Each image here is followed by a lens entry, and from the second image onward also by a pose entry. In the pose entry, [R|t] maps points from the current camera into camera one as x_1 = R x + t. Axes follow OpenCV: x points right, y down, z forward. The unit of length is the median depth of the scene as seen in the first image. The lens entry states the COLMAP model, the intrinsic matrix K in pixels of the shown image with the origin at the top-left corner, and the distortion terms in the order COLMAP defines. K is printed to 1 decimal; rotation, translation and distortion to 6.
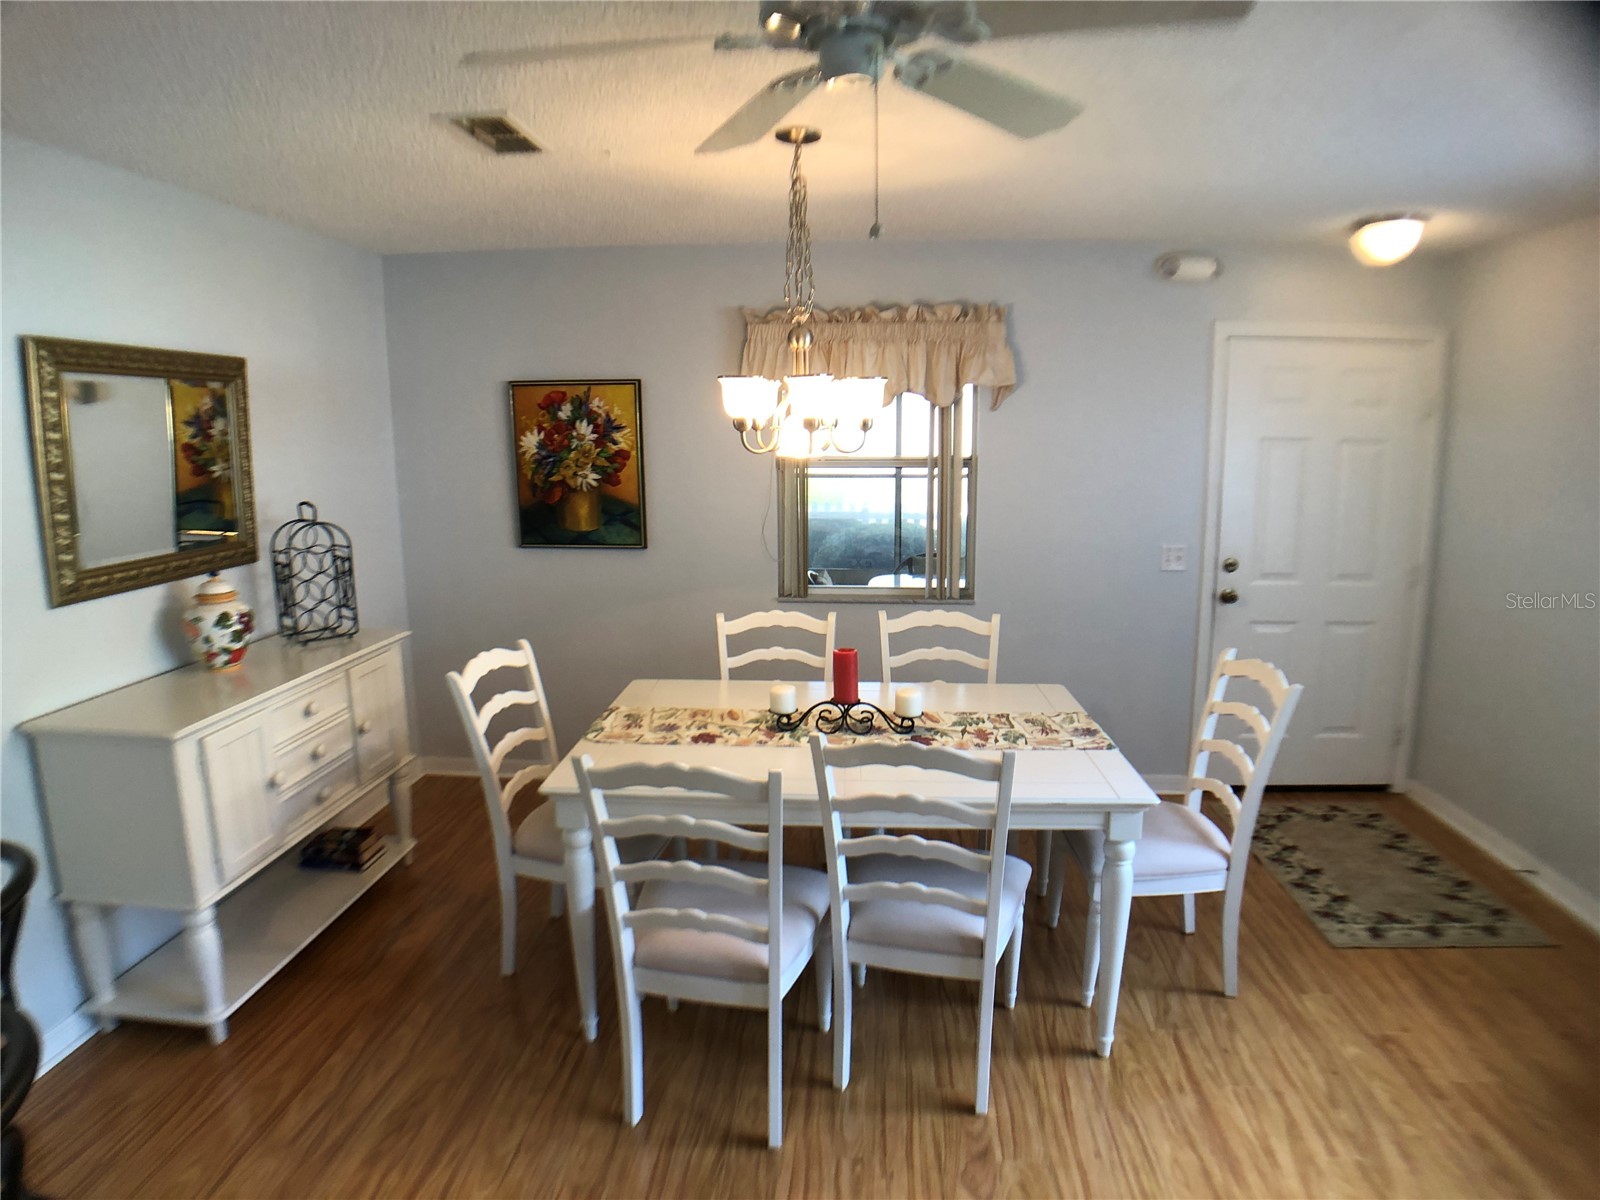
lens RADIAL K [[944.6, 0, 817.7], [0, 944.6, 587.6], [0, 0, 1]] dist [-0.104470, 0.030700]
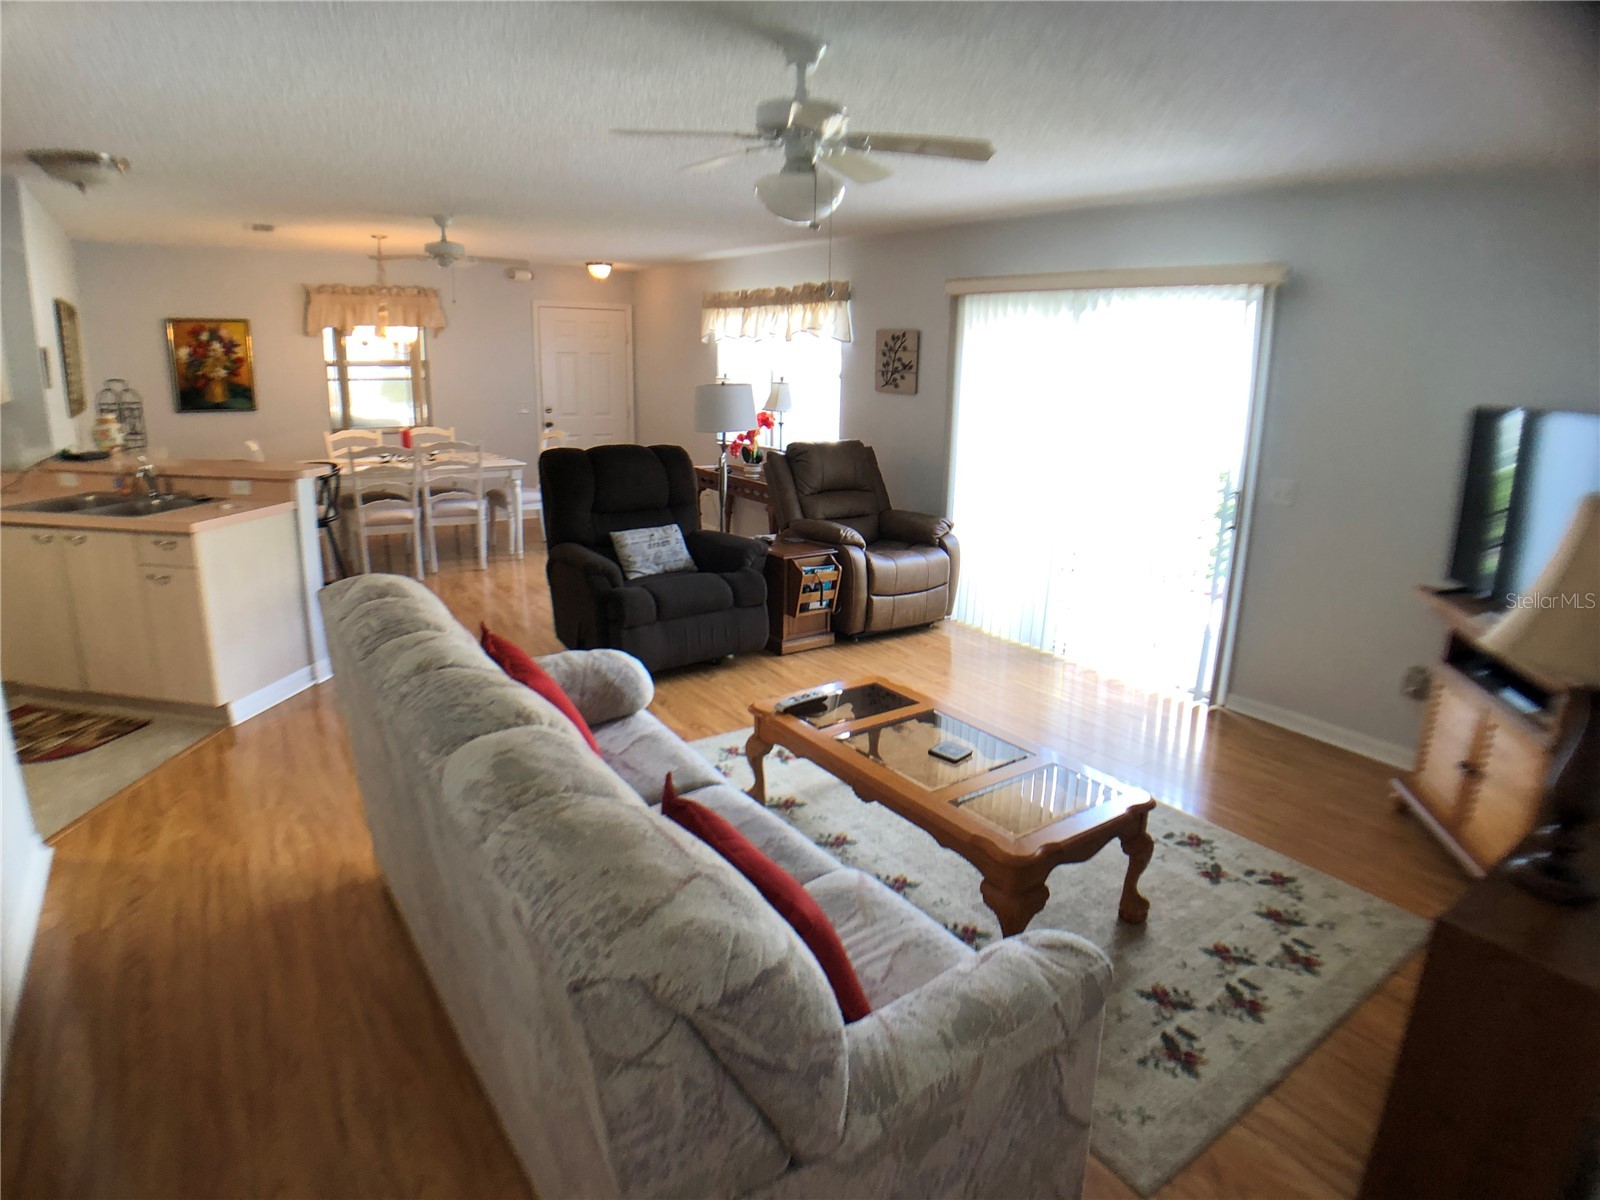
lens RADIAL K [[909.2, 0, 812.3], [0, 909.2, 592.2], [0, 0, 1]] dist [-0.134169, 0.043425]
pose [[0.778729, -0.129963, 0.613751, -0.431761], [0.073374, 0.990461, 0.116635, 0.204021], [-0.623055, -0.045794, 0.780836, -1.080598]]
